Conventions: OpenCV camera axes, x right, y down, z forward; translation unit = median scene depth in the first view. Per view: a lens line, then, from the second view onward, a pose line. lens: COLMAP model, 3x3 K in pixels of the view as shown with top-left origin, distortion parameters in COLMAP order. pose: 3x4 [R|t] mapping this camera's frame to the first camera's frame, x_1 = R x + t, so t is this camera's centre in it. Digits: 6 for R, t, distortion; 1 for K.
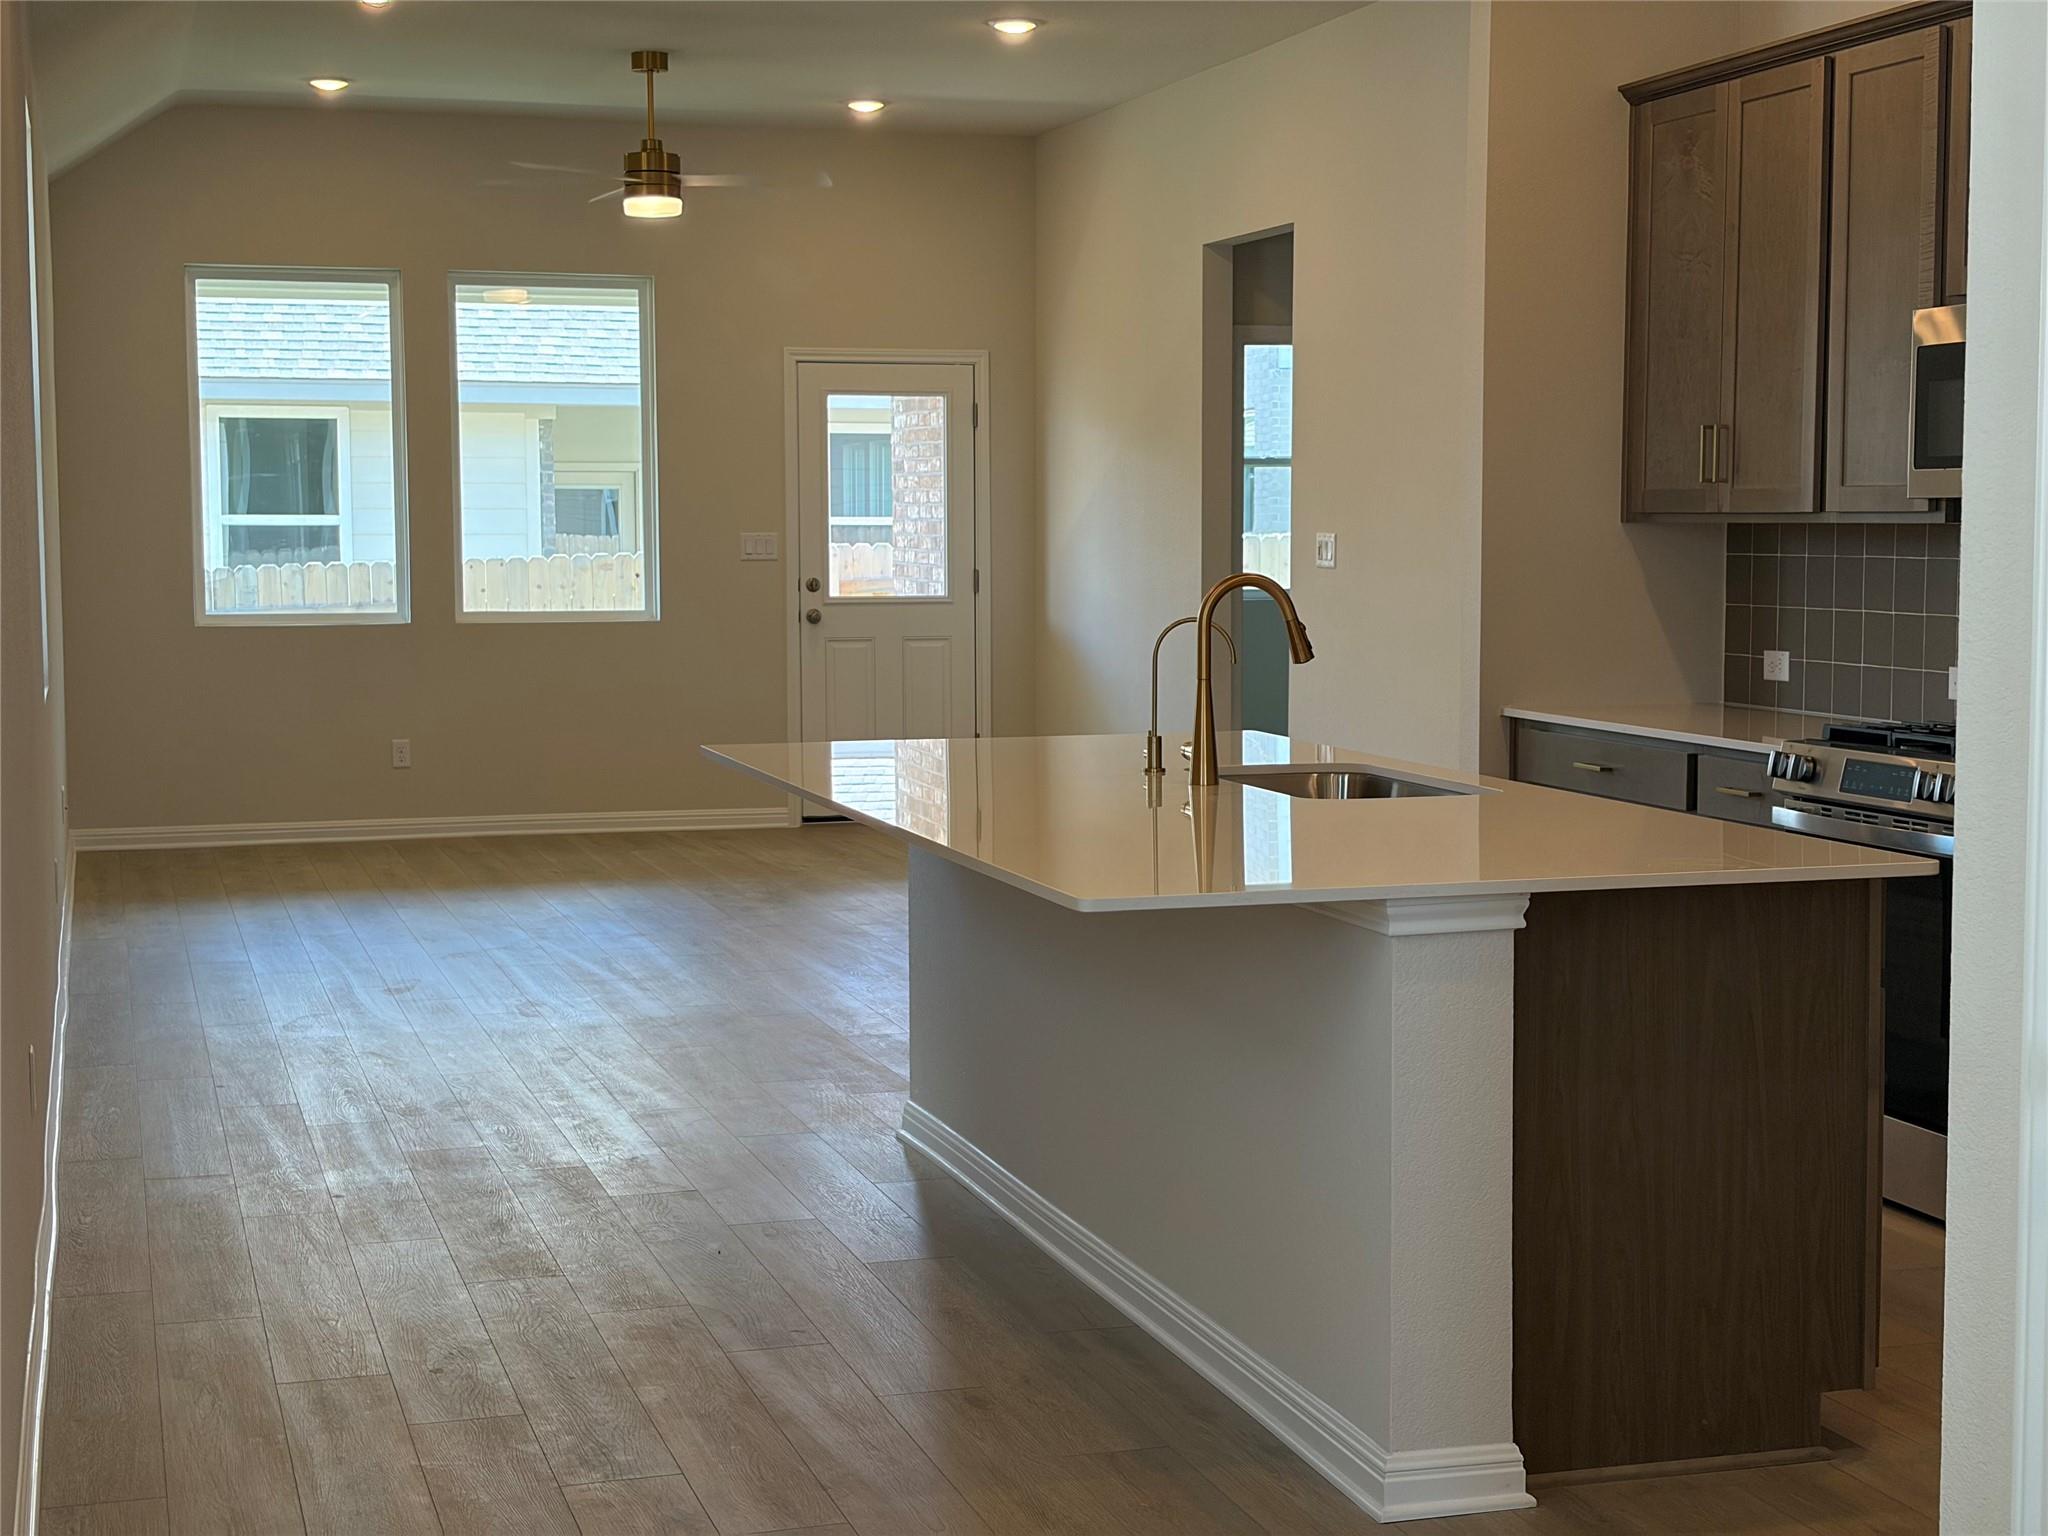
lens RADIAL K [[3172.0, 0, 1087.5], [0, 3172.0, 822.4], [0, 0, 1]] dist [0.087104, 0.000000]
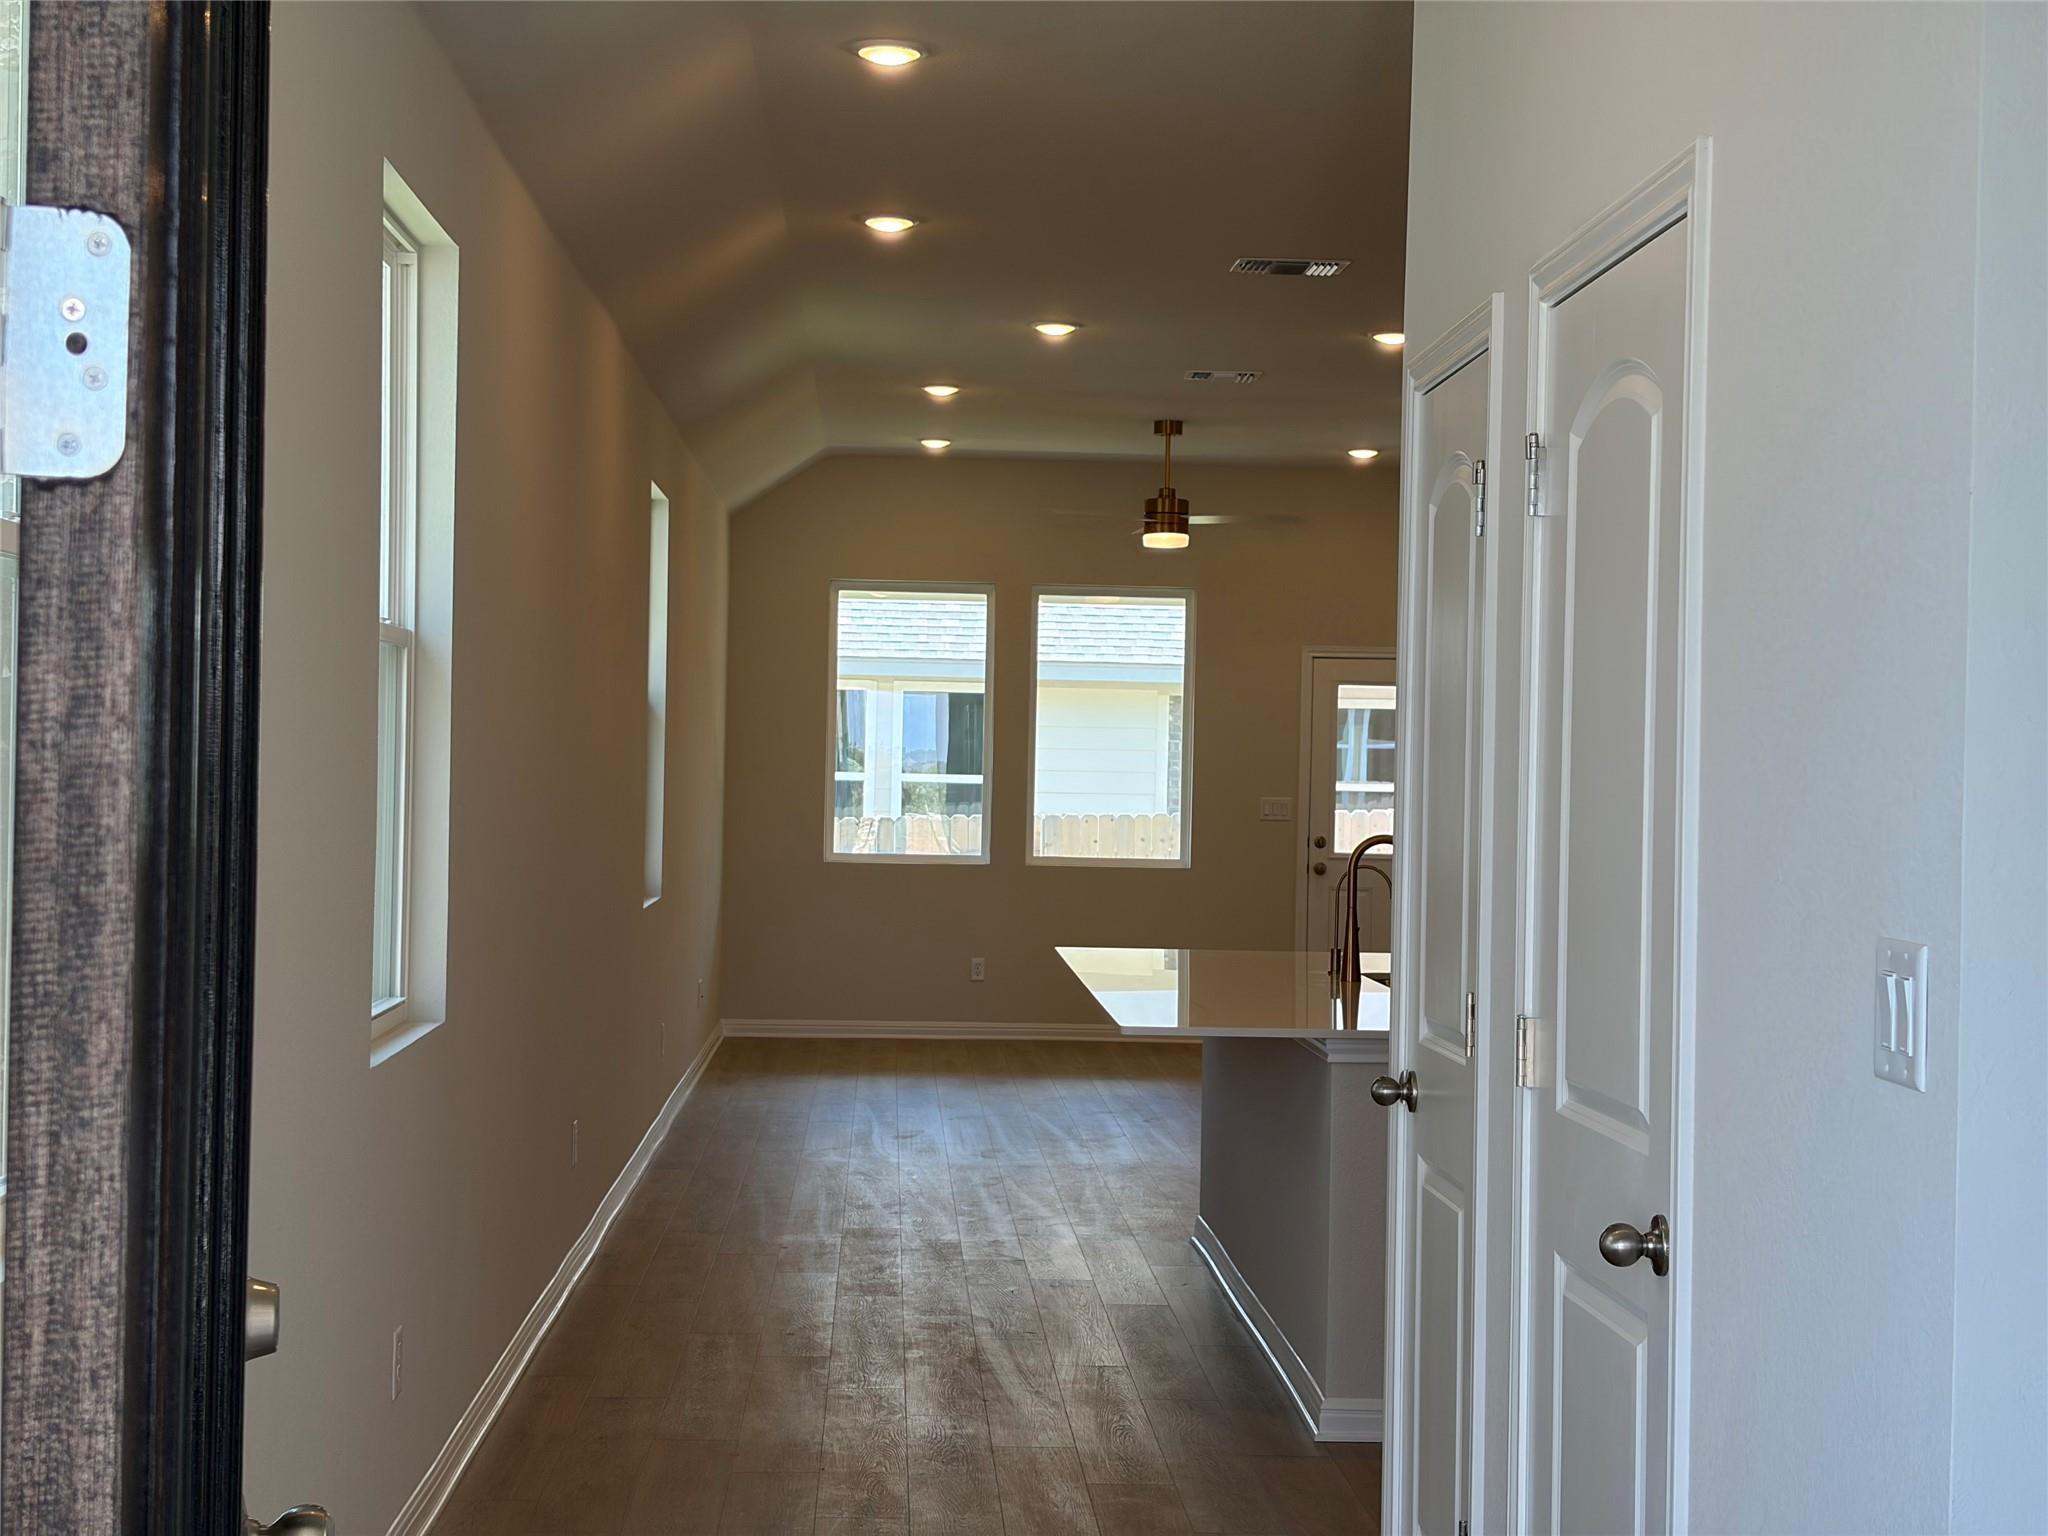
lens RADIAL K [[3172.0, 0, 1034.1], [0, 3172.0, 785.1], [0, 0, 1]] dist [0.087104, 0.000000]
pose [[0.967647, 0.023615, -0.251201, 0.114234], [-0.047185, 0.994983, -0.088223, 0.014853], [0.247858, 0.097222, 0.963906, -0.188721]]
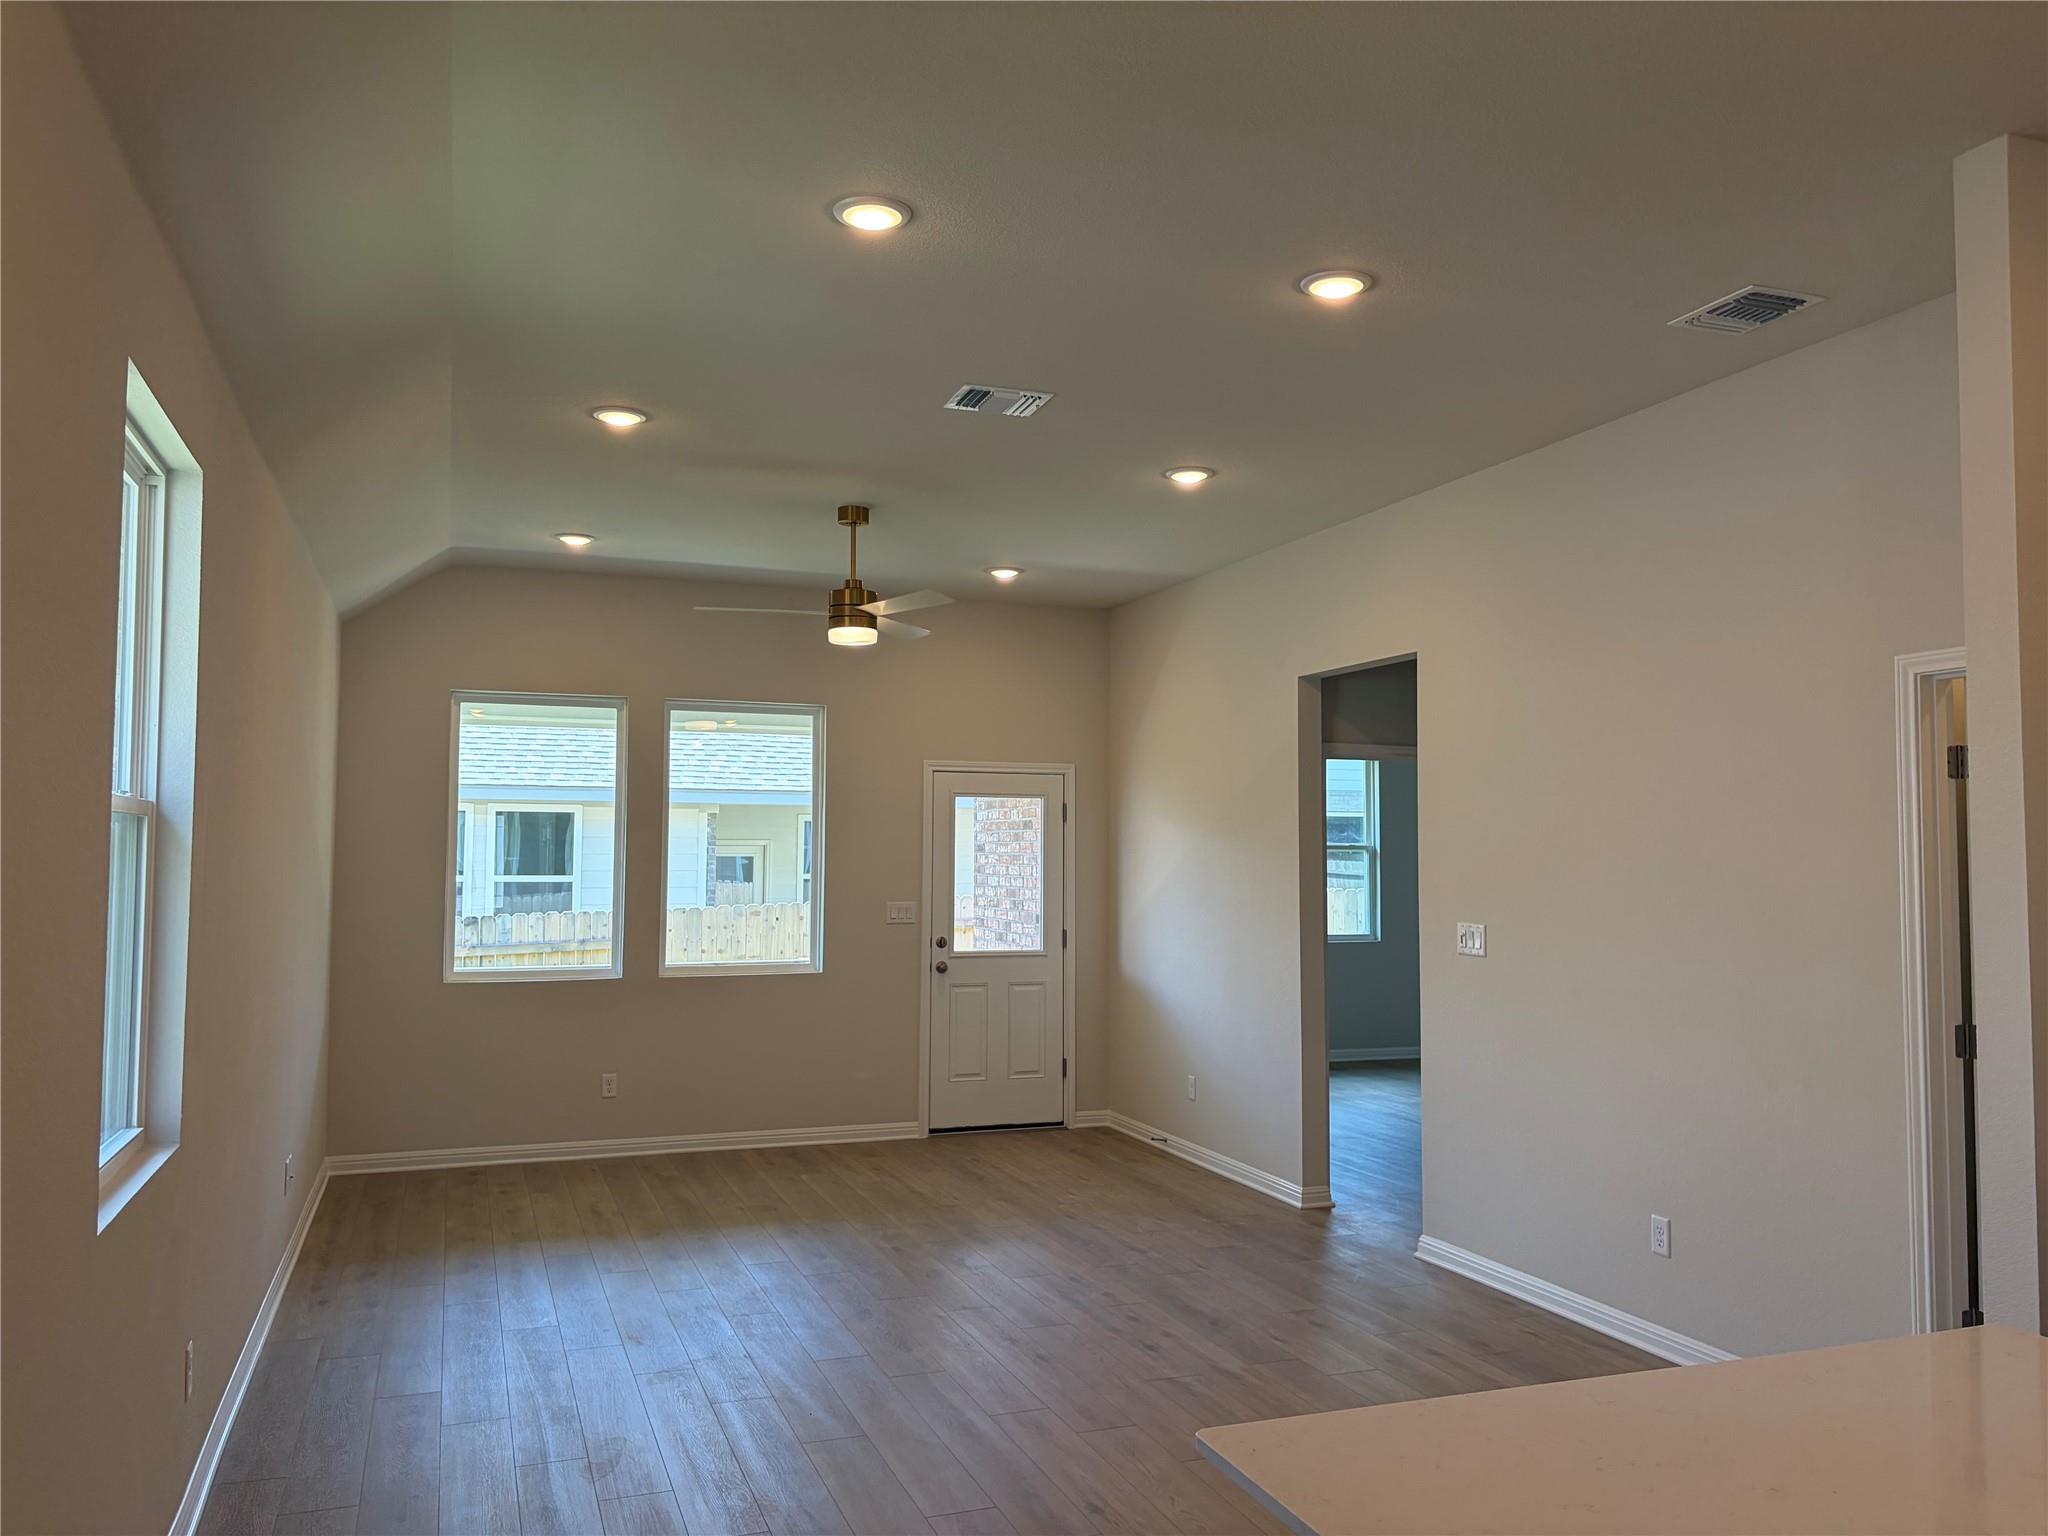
lens RADIAL K [[1567.8, 0, 1065.2], [0, 1567.8, 776.1], [0, 0, 1]] dist [0.050736, -0.055149]
pose [[0.997543, 0.008392, 0.069555, -0.085333], [0.002056, 0.988866, -0.148797, -0.049264], [-0.070030, 0.148574, 0.986419, 0.377923]]
